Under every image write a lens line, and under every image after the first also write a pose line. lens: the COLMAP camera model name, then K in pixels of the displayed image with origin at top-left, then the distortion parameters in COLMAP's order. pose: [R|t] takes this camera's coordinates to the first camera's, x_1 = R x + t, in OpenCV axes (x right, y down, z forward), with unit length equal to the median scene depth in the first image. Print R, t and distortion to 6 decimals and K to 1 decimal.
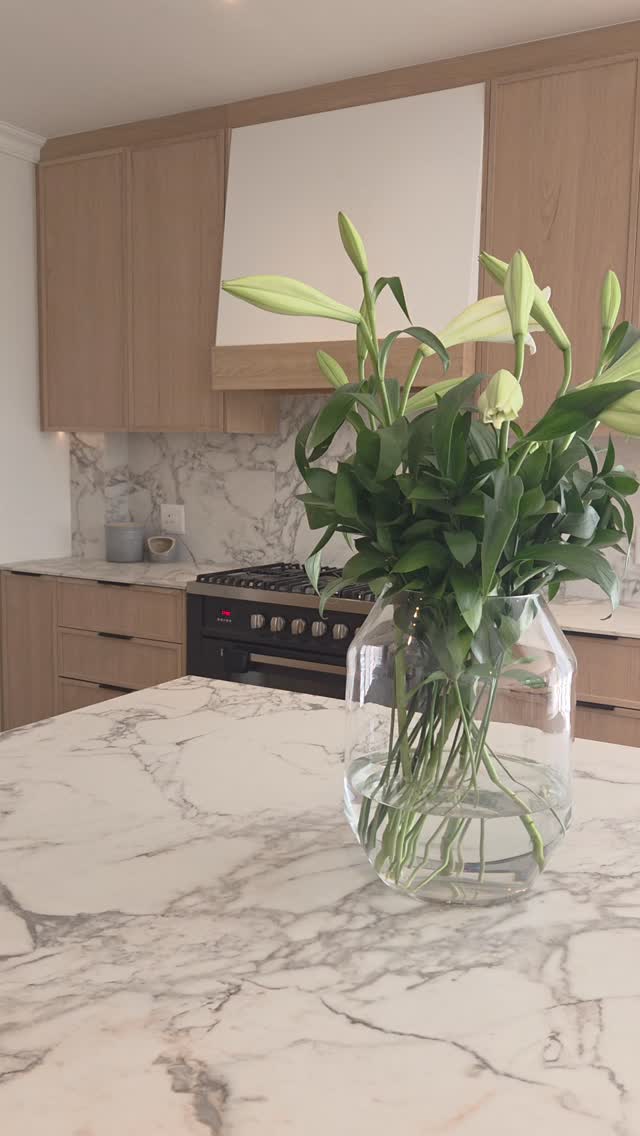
lens RADIAL K [[981.1, 0, 320.0], [0, 981.1, 568.0], [0, 0, 1]] dist [0.004576, 0.000479]
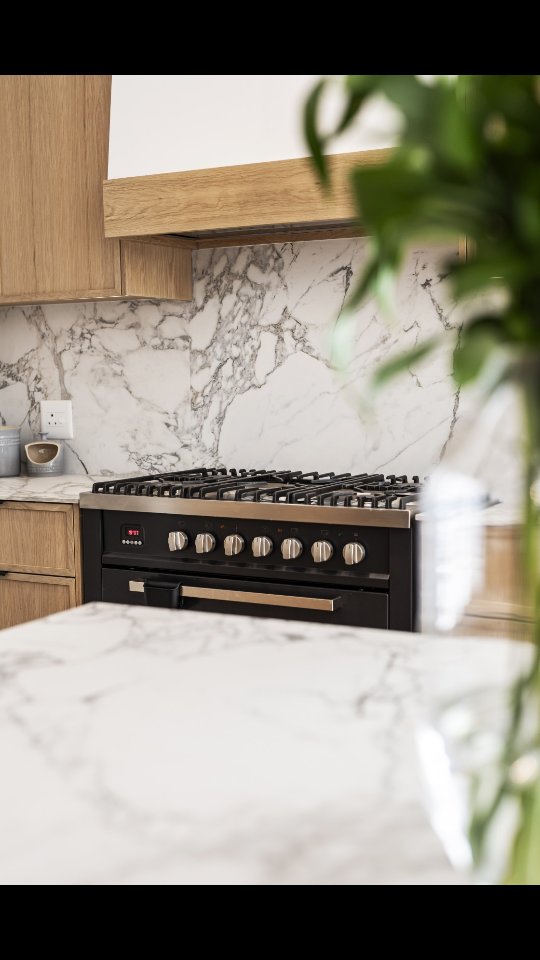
lens RADIAL K [[1131.6, 0, 270.0], [0, 1131.6, 480.0], [0, 0, 1]] dist [-0.019879, -0.012801]
pose [[0.998530, -0.036757, 0.039831, -0.022471], [0.037710, 0.999014, -0.023441, 0.026569], [-0.038930, 0.024908, 0.998931, 0.121537]]
